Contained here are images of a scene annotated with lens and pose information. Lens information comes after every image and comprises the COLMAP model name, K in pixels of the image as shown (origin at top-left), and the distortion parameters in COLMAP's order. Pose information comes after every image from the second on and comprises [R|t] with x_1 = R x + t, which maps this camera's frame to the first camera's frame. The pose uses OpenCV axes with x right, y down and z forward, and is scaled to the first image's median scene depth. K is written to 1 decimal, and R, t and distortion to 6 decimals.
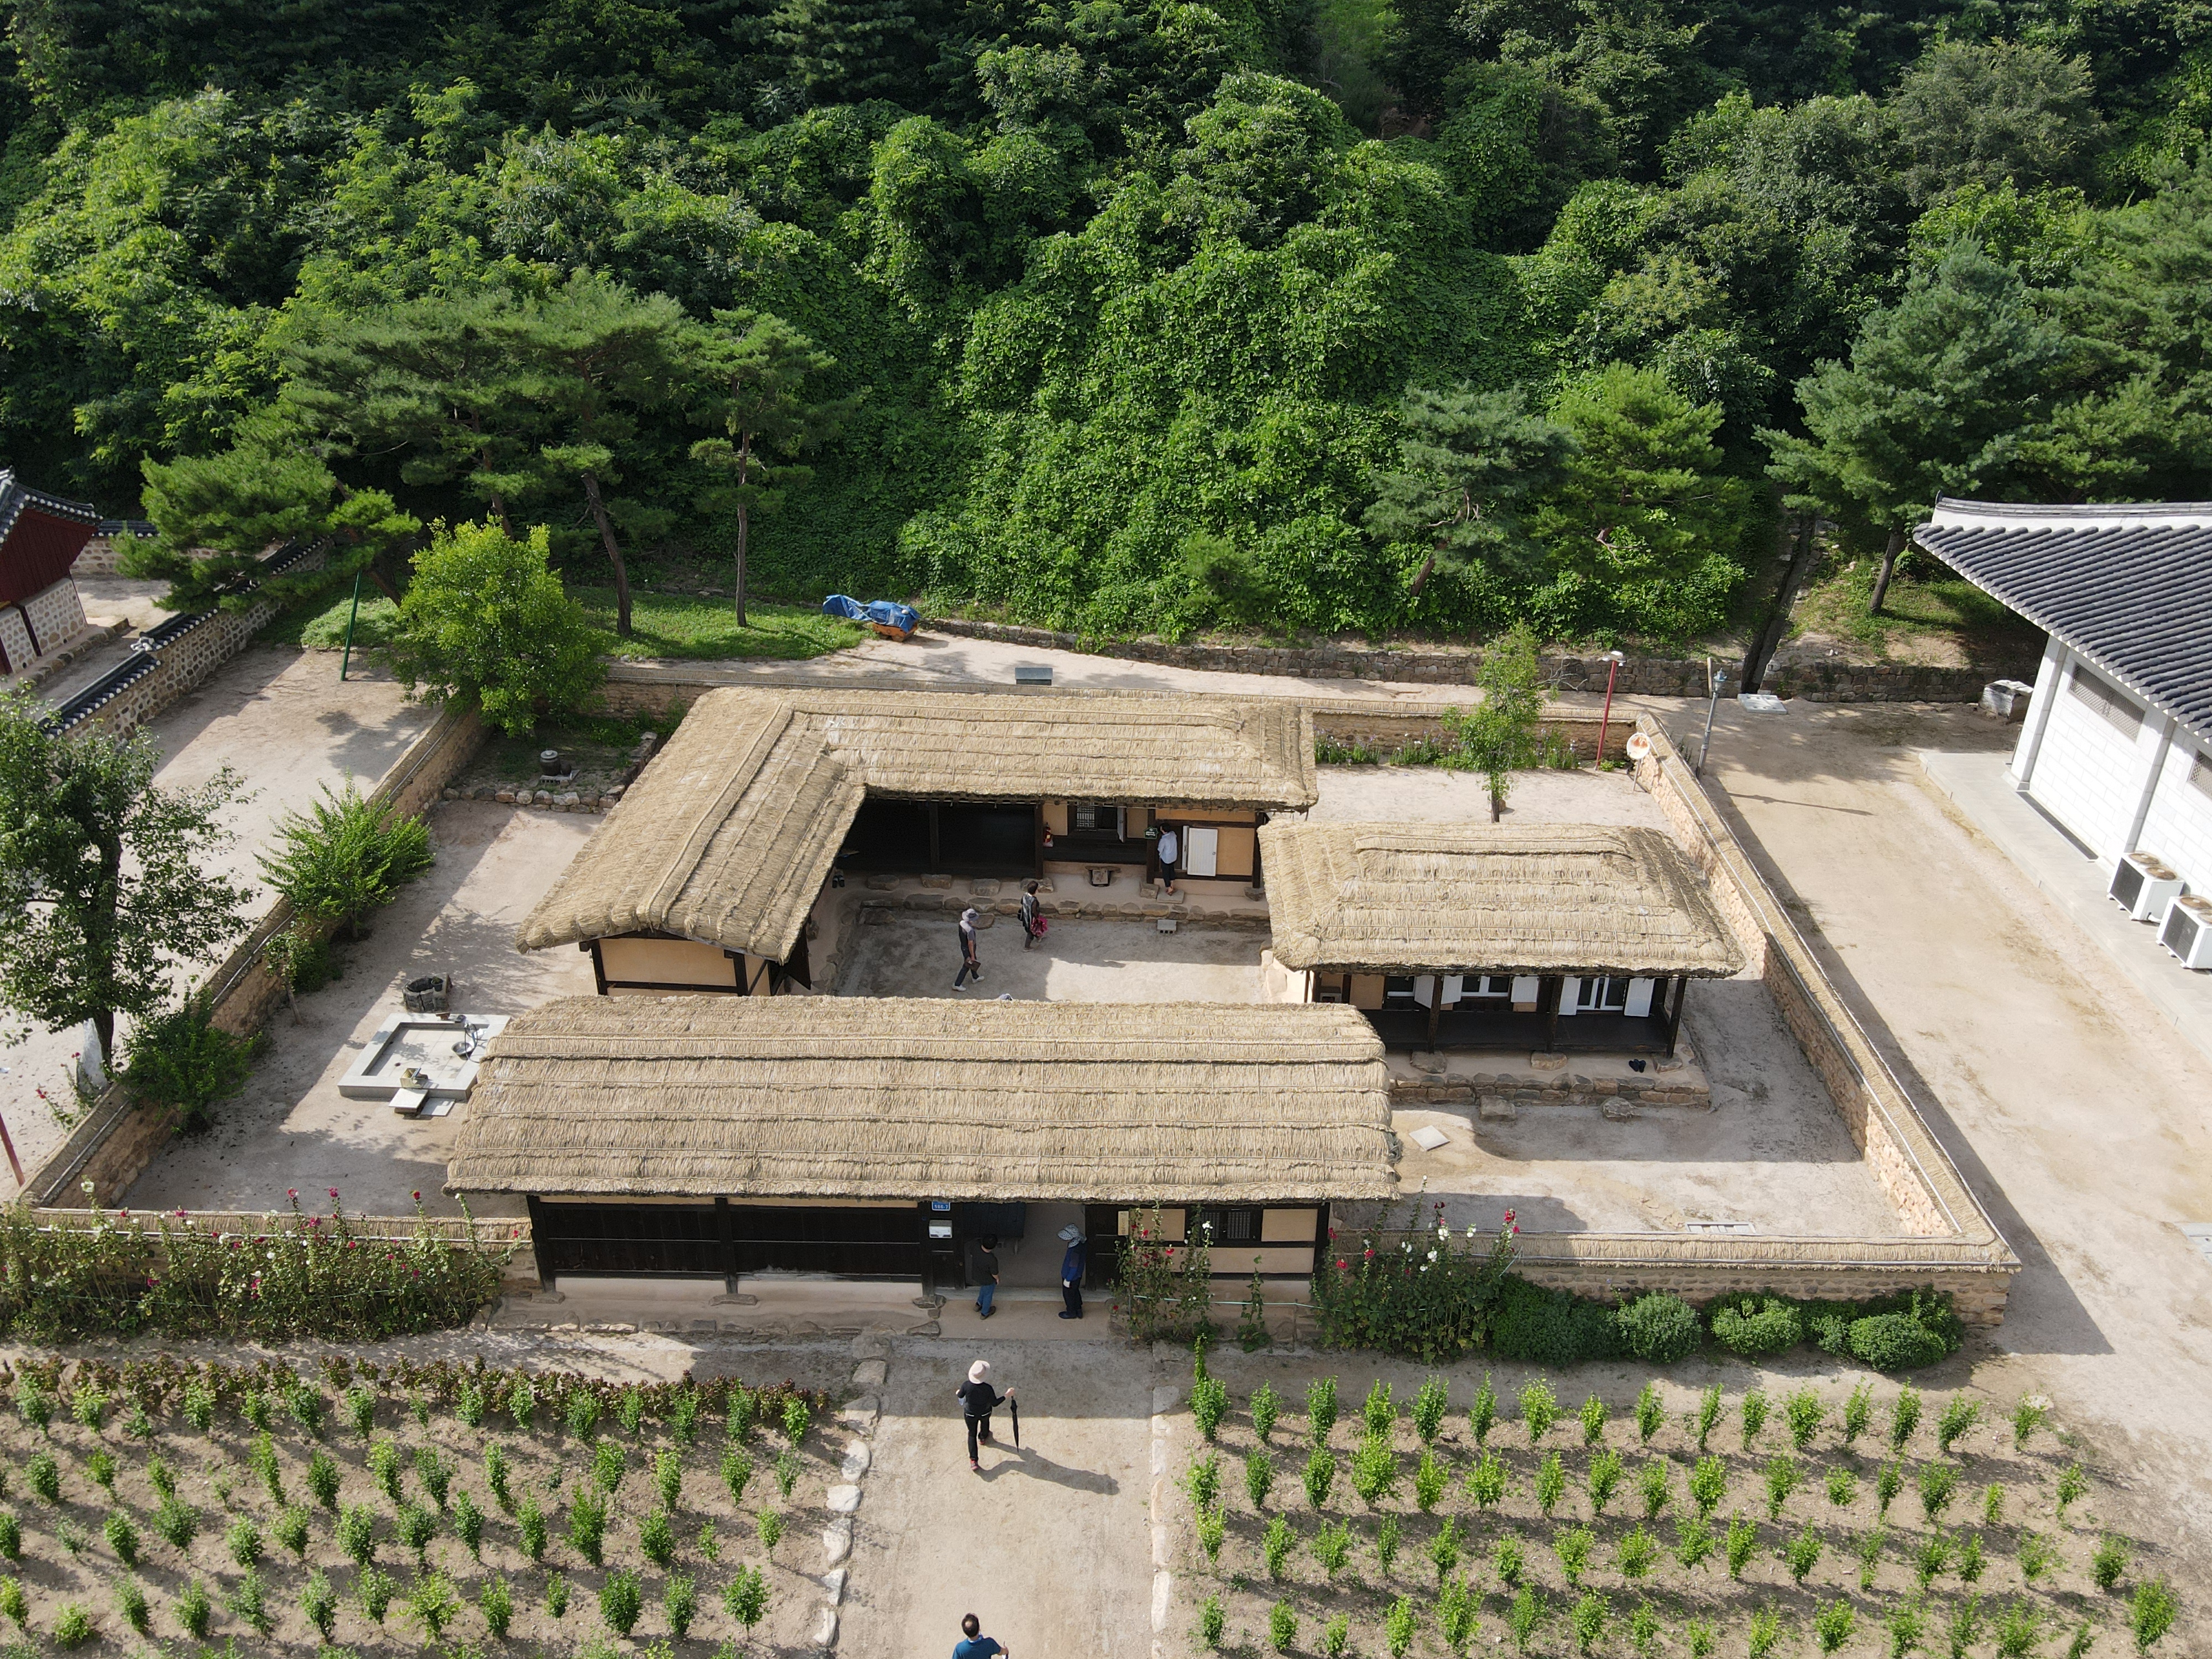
lens RADIAL K [[1614.7, 0, 1066.4], [0, 1614.7, 797.3], [0, 0, 1]] dist [-0.027729, 0.087822]
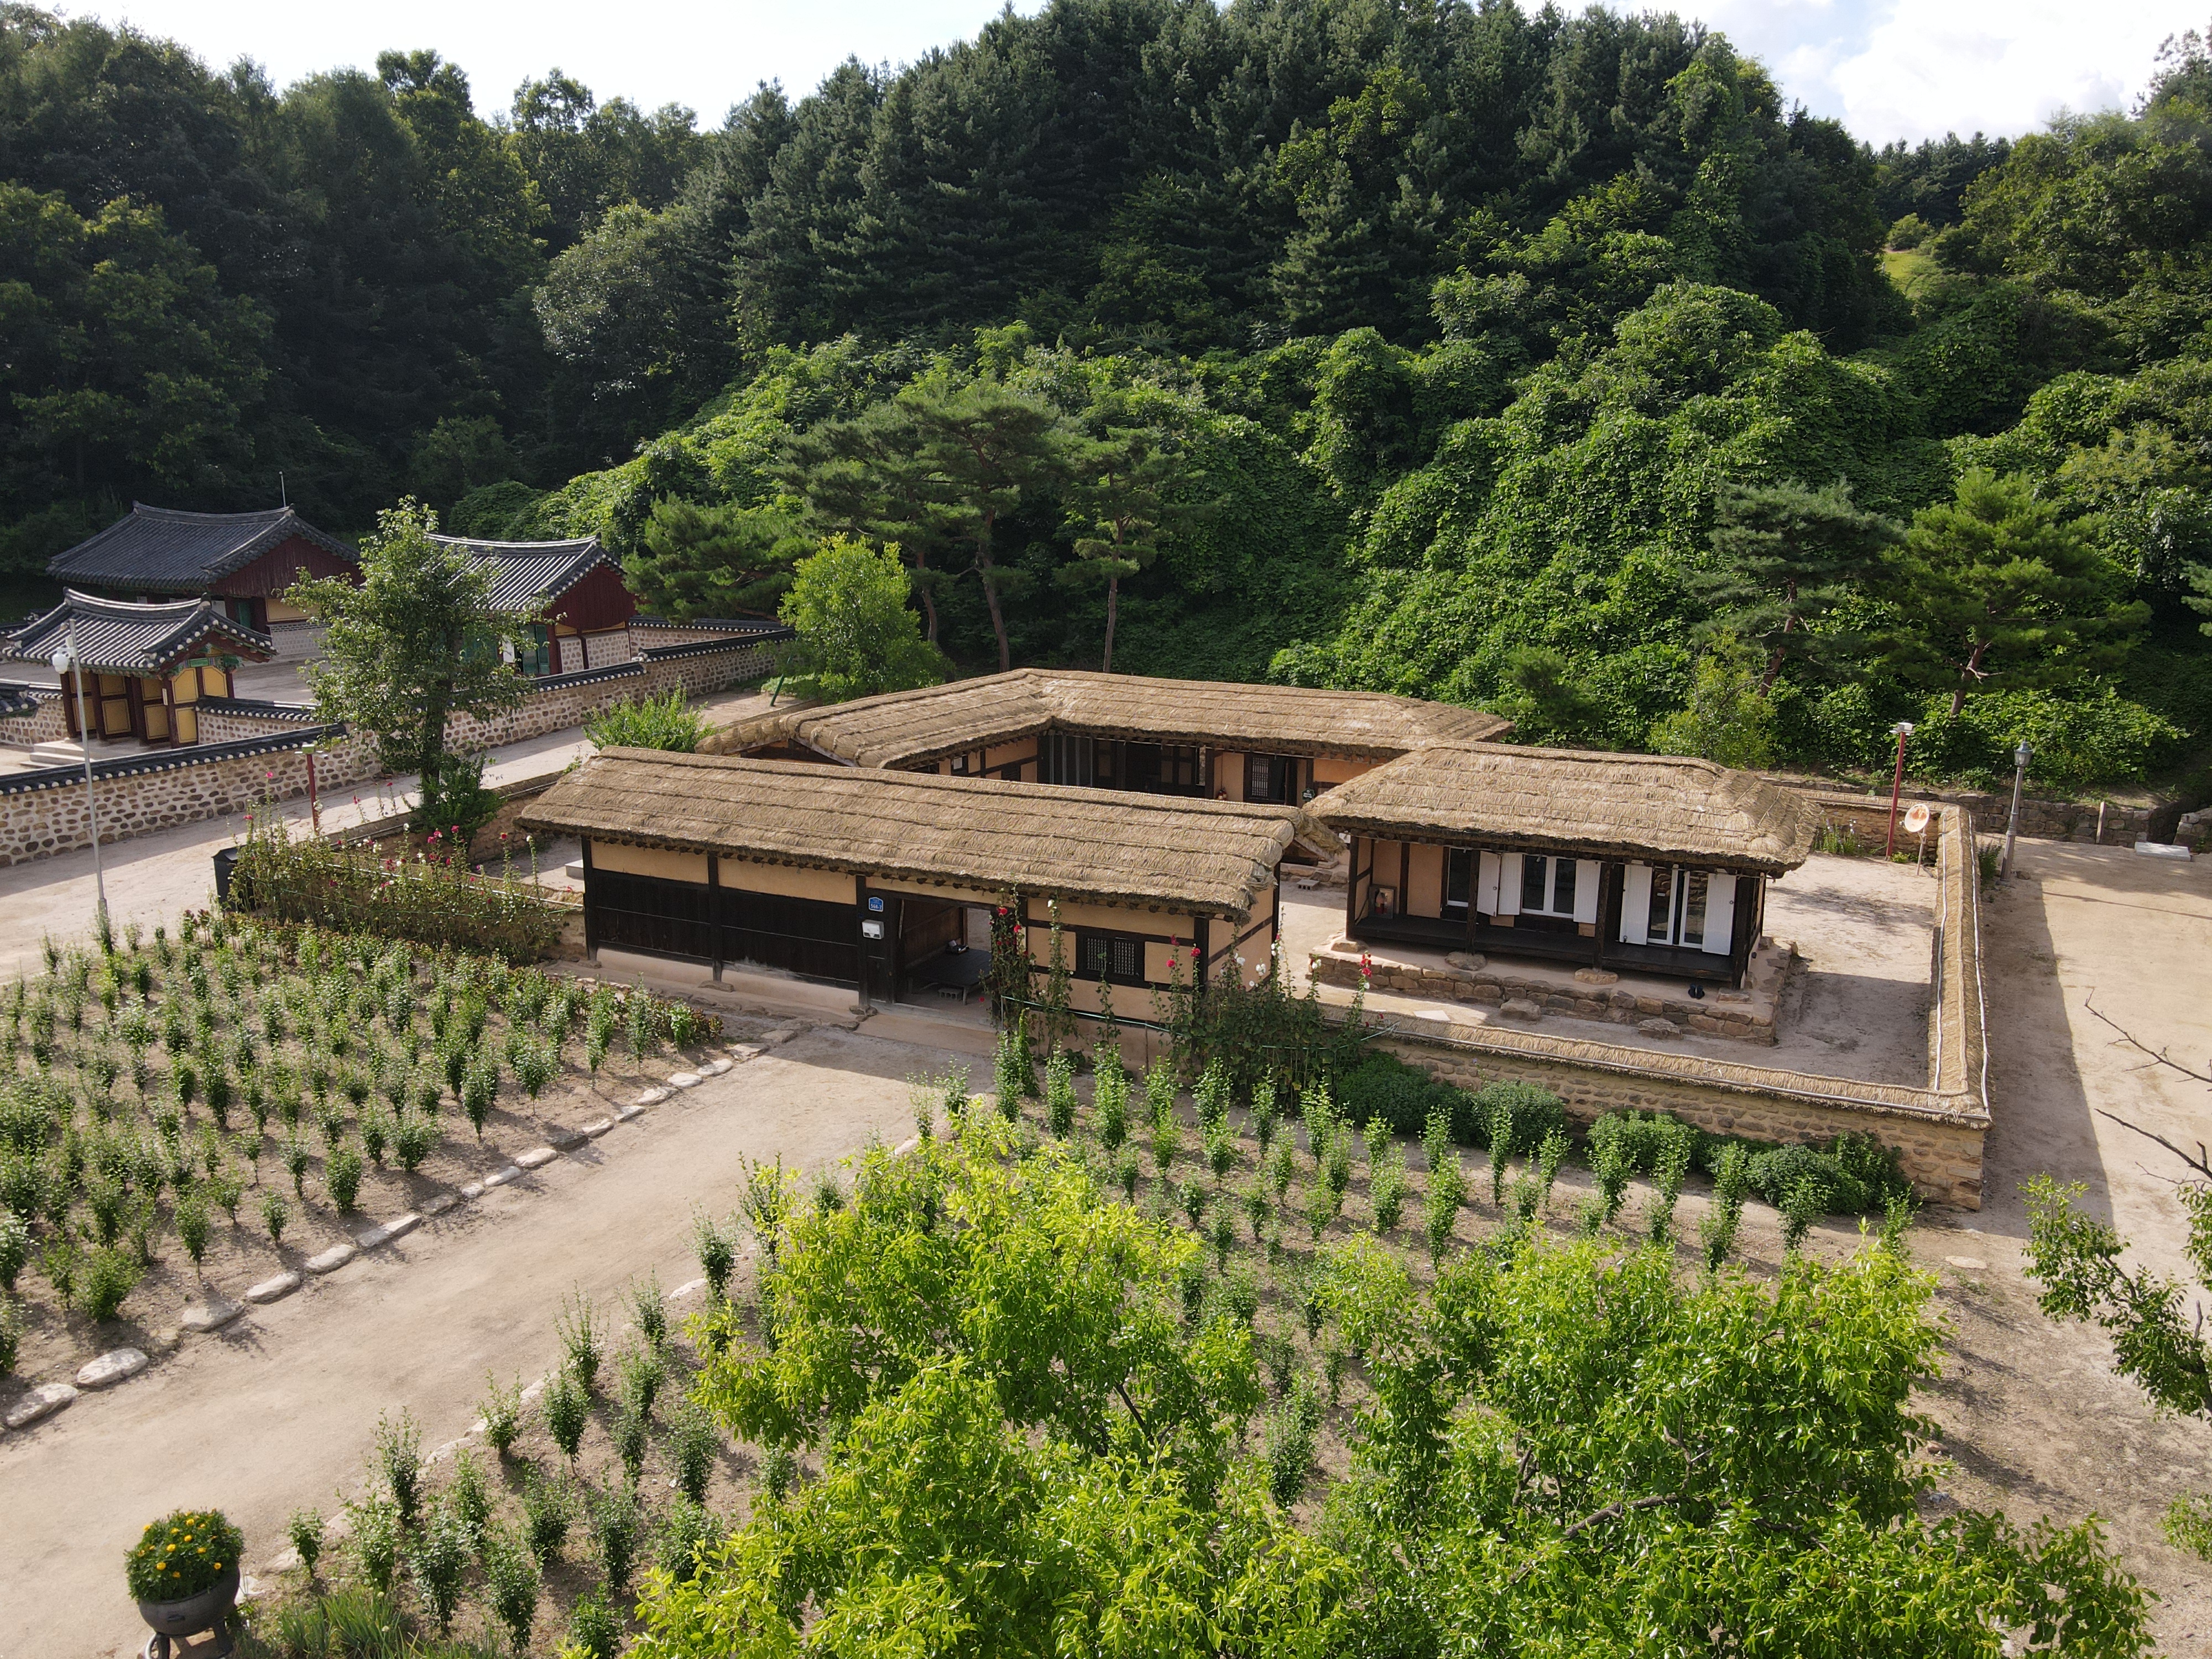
lens RADIAL K [[1588.2, 0, 1106.0], [0, 1588.2, 829.5], [0, 0, 1]] dist [0.003603, 0.011703]
pose [[0.913692, 0.091703, -0.395927, 0.231618], [-0.184557, 0.961589, -0.203188, 0.186996], [0.362086, 0.258722, 0.895520, 0.035872]]
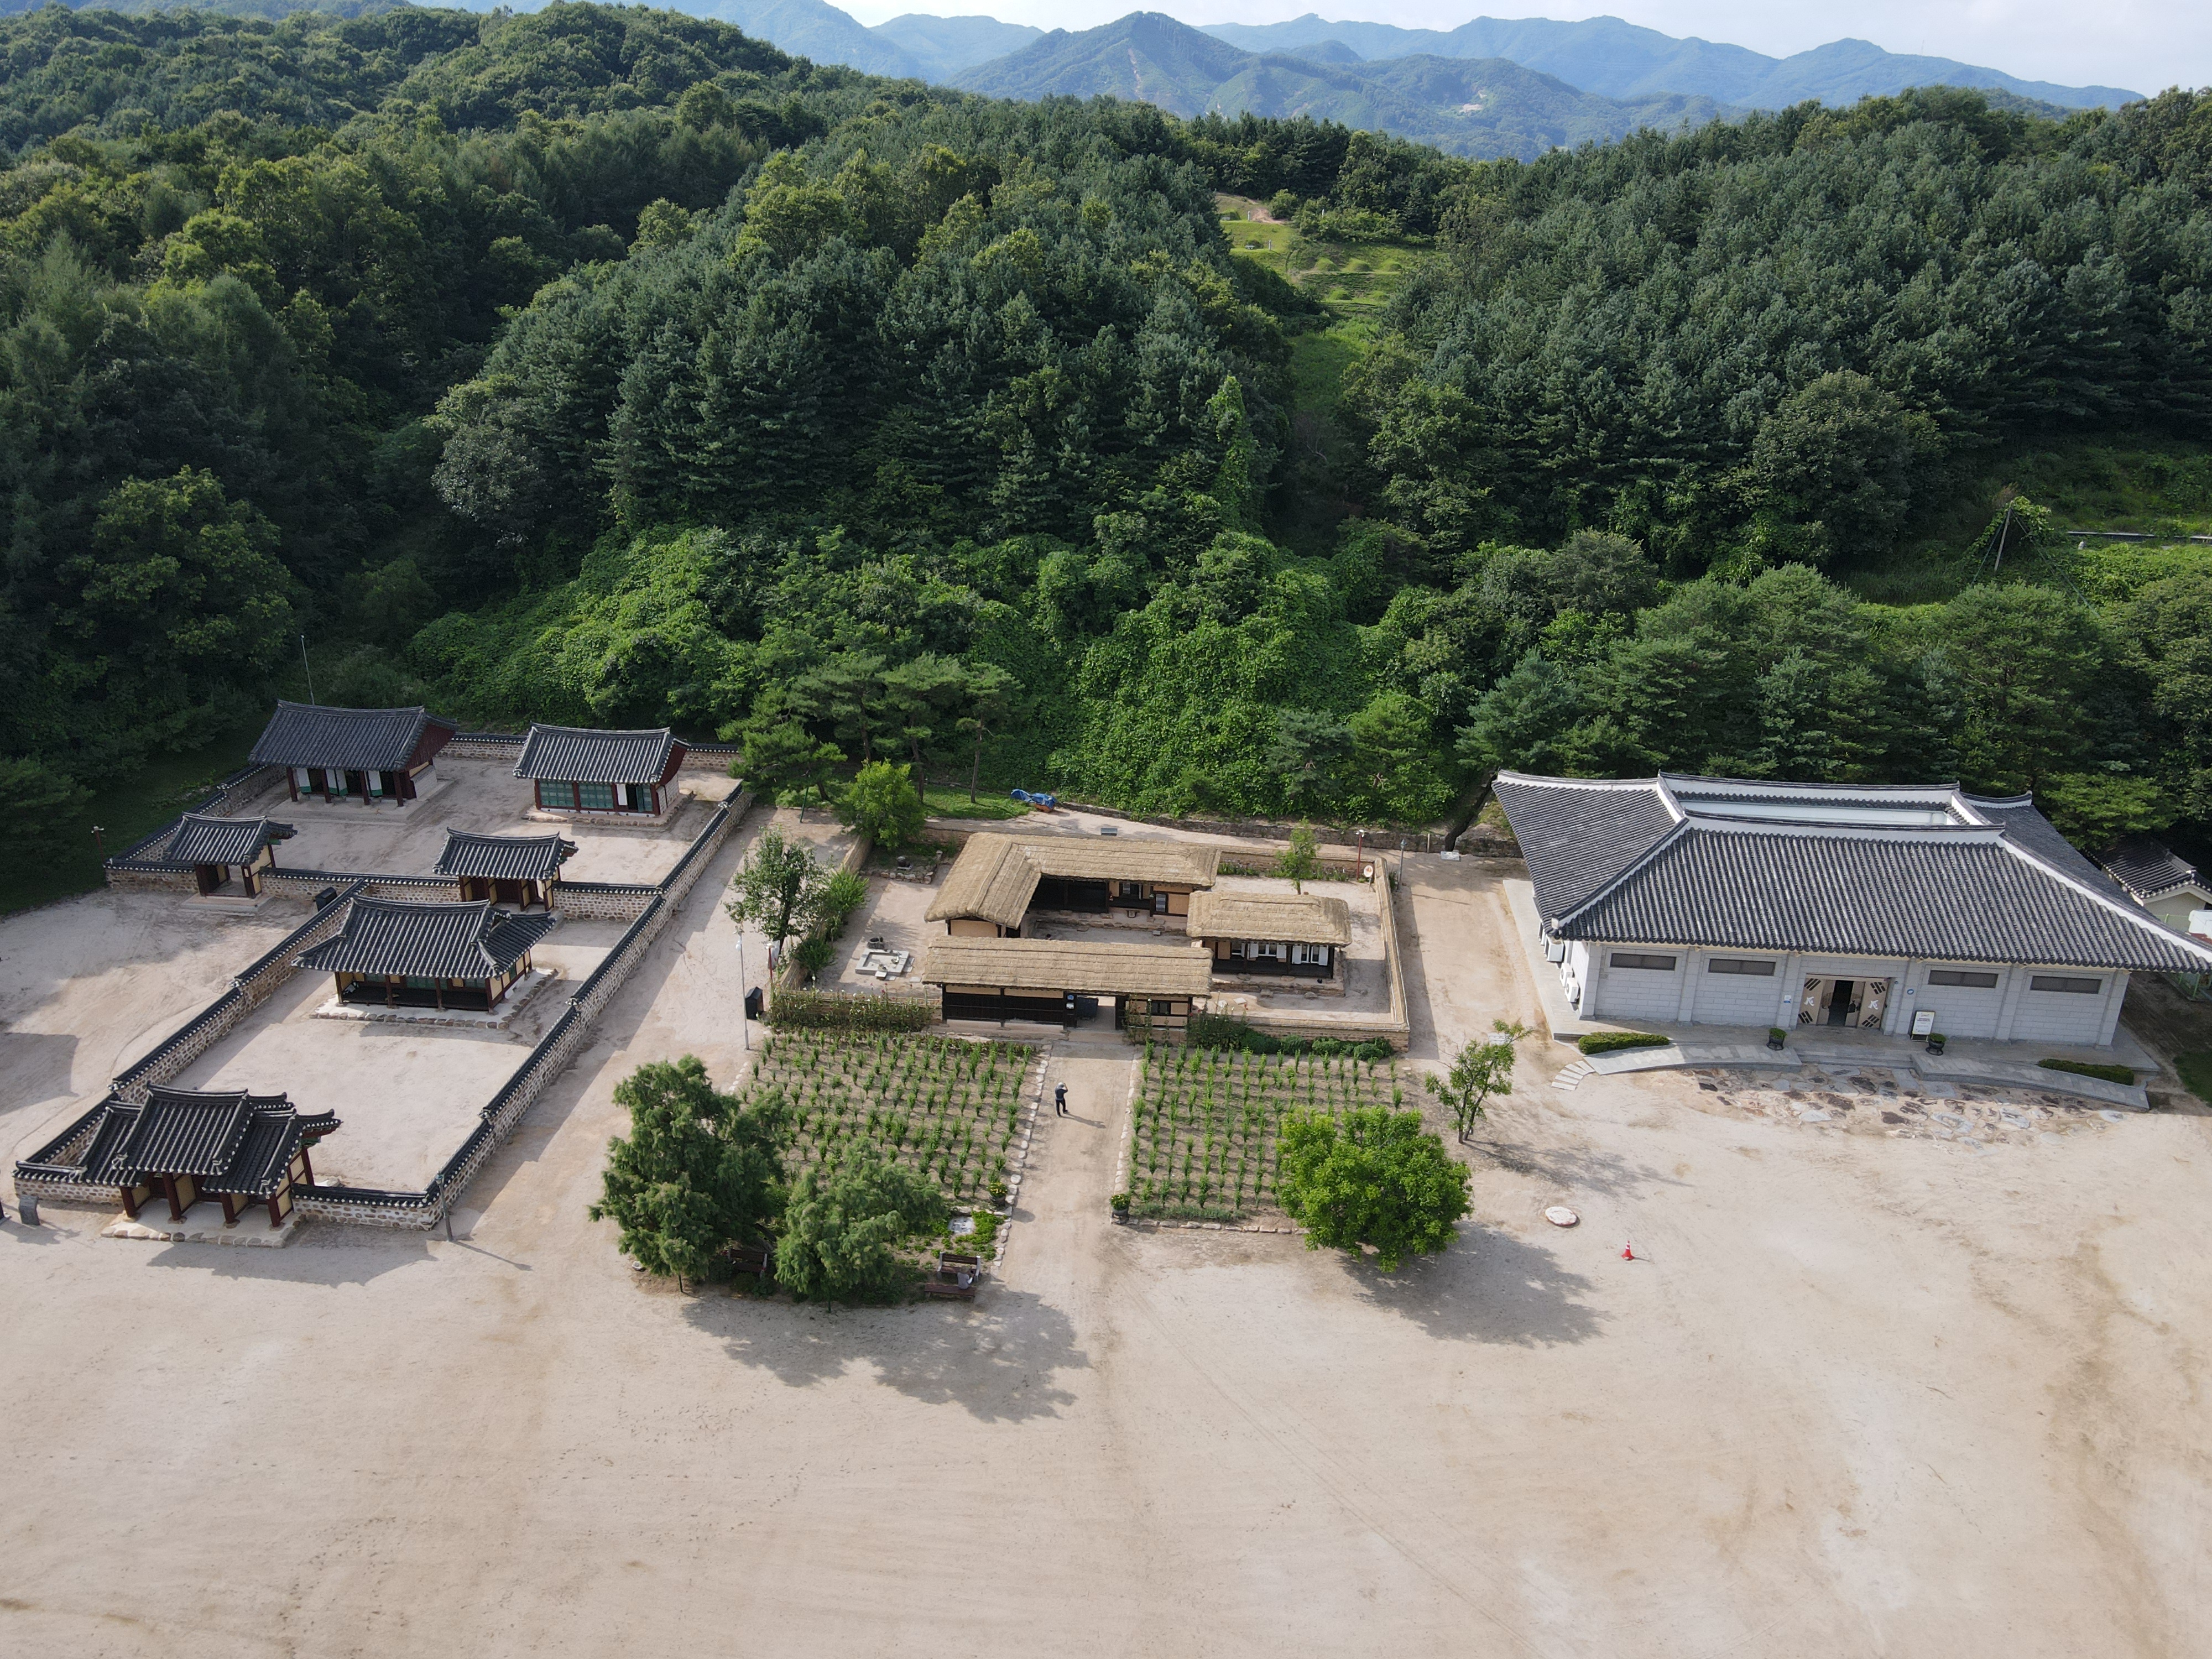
lens RADIAL K [[1614.7, 0, 1066.4], [0, 1614.7, 797.3], [0, 0, 1]] dist [-0.027729, 0.087822]
pose [[0.997845, 0.033563, -0.056385, 0.038840], [-0.038512, 0.995277, -0.089105, 0.067785], [0.053128, 0.091084, 0.994425, -1.055217]]
